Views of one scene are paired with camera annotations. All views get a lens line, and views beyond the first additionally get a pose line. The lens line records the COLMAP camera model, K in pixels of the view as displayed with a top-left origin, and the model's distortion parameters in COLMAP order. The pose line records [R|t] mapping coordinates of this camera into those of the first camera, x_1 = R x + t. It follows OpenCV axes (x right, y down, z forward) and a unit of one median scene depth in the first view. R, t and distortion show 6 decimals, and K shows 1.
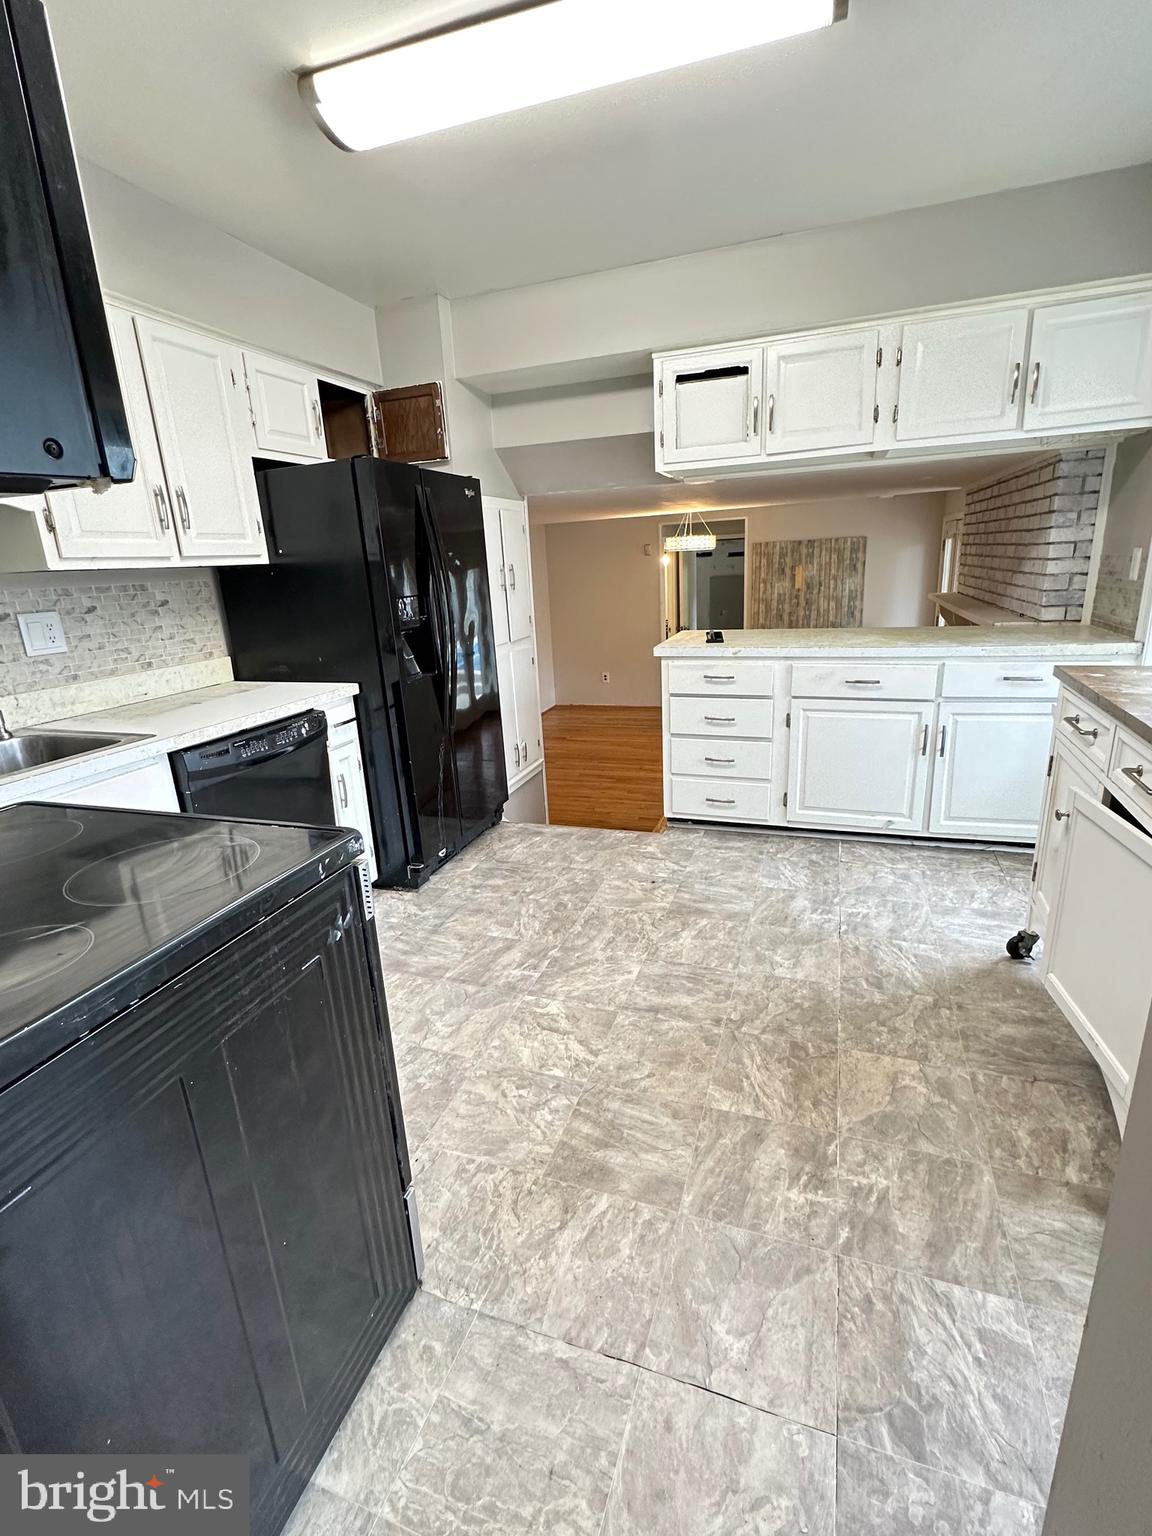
lens RADIAL K [[709.3, 0, 574.2], [0, 709.3, 767.2], [0, 0, 1]] dist [-0.002374, 0.000941]
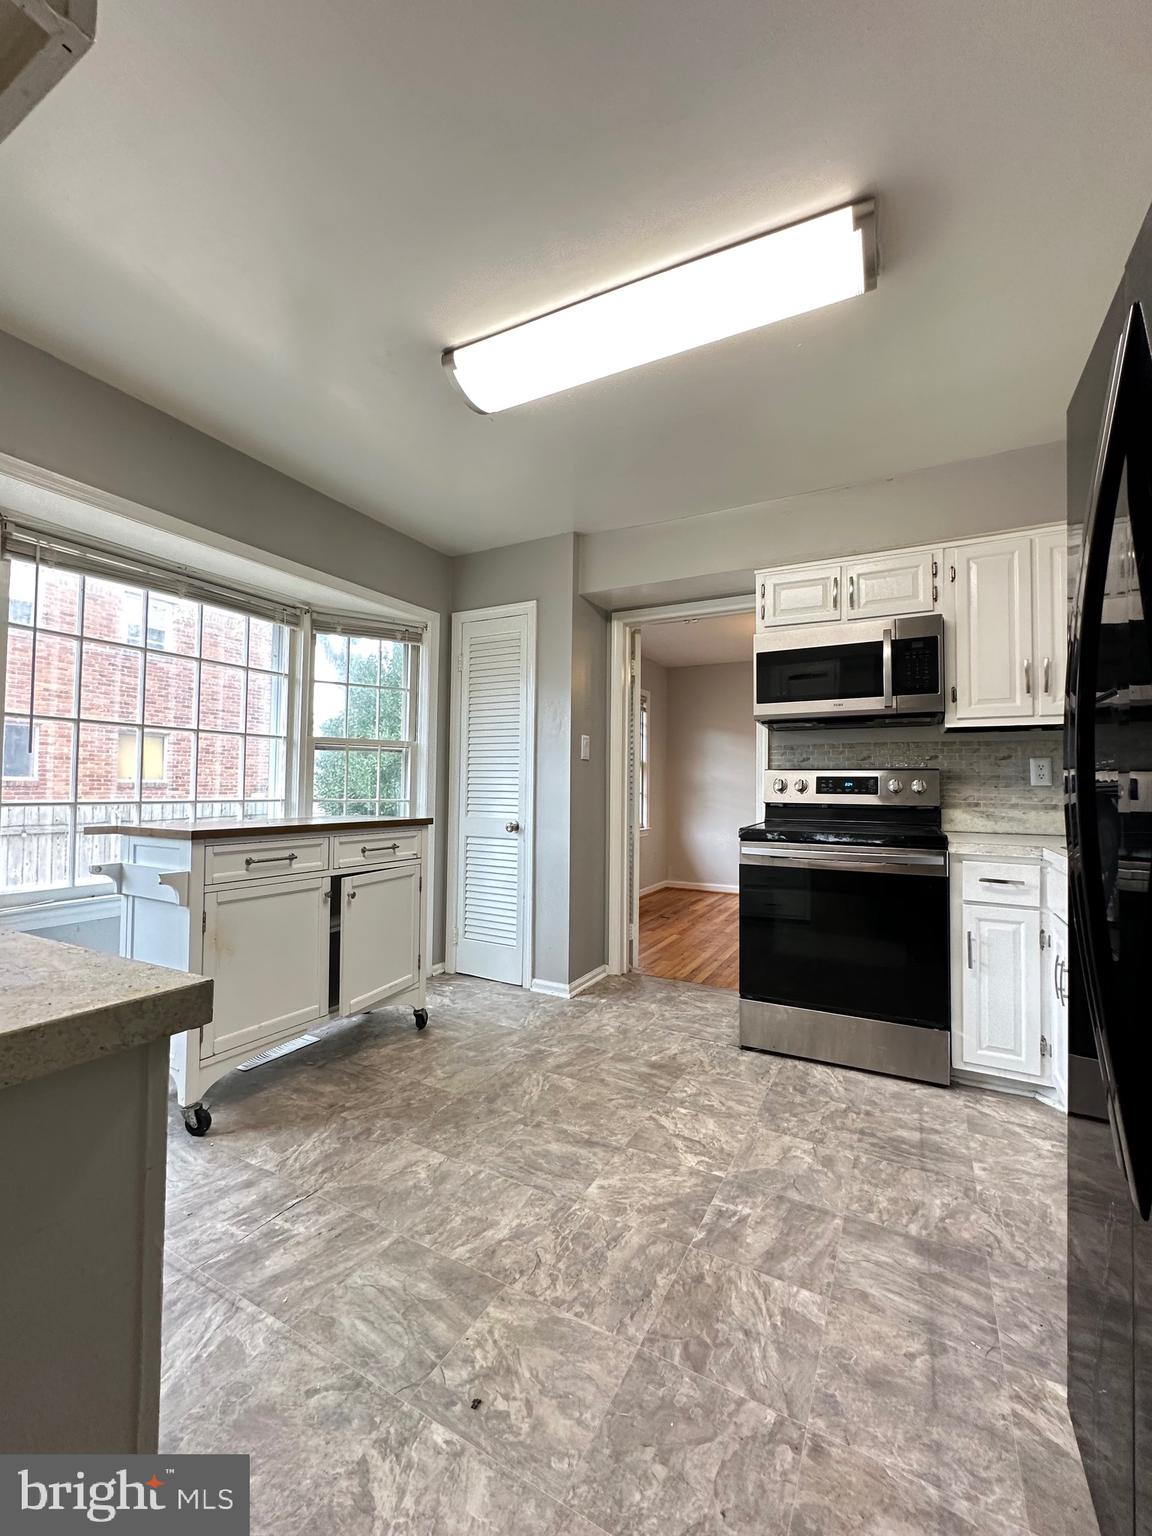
lens RADIAL K [[616.4, 0, 571.7], [0, 616.4, 764.3], [0, 0, 1]] dist [-0.003293, 0.001018]
pose [[-0.986594, 0.047329, 0.156180, -0.024388], [0.083258, 0.969081, 0.232270, -0.368624], [-0.140358, 0.242160, -0.960030, 1.616324]]
